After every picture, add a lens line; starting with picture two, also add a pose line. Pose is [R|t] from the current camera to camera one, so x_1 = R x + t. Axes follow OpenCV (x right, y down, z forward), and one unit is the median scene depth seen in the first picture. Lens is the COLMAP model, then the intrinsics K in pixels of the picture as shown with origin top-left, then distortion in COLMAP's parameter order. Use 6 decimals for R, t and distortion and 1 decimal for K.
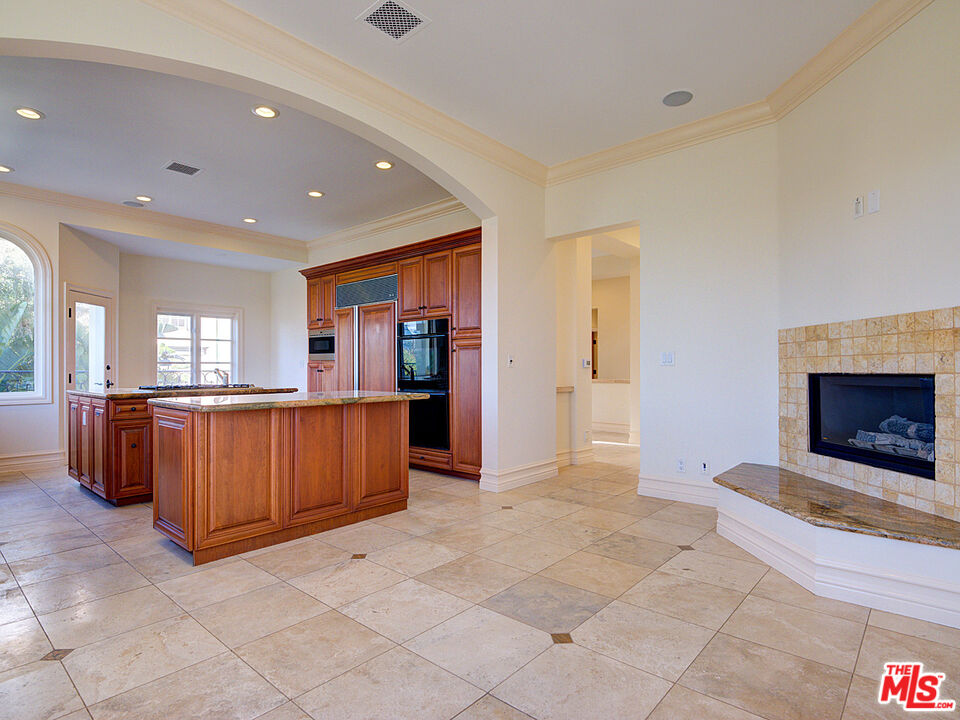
lens RADIAL K [[520.9, 0, 481.4], [0, 520.9, 359.5], [0, 0, 1]] dist [-0.003886, -0.008181]
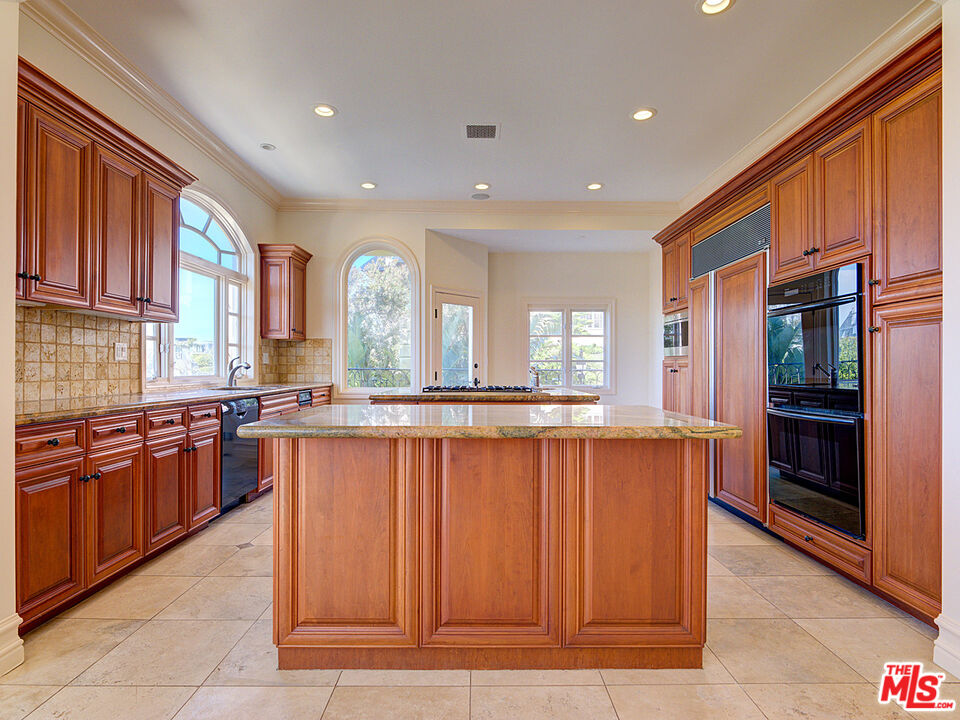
lens RADIAL K [[520.9, 0, 476.0], [0, 520.9, 365.8], [0, 0, 1]] dist [-0.003886, -0.008181]
pose [[0.666927, 0.000946, -0.745122, 0.053982], [0.007903, 0.999934, 0.008343, 0.008554], [0.745081, -0.011453, 0.666875, 0.426907]]
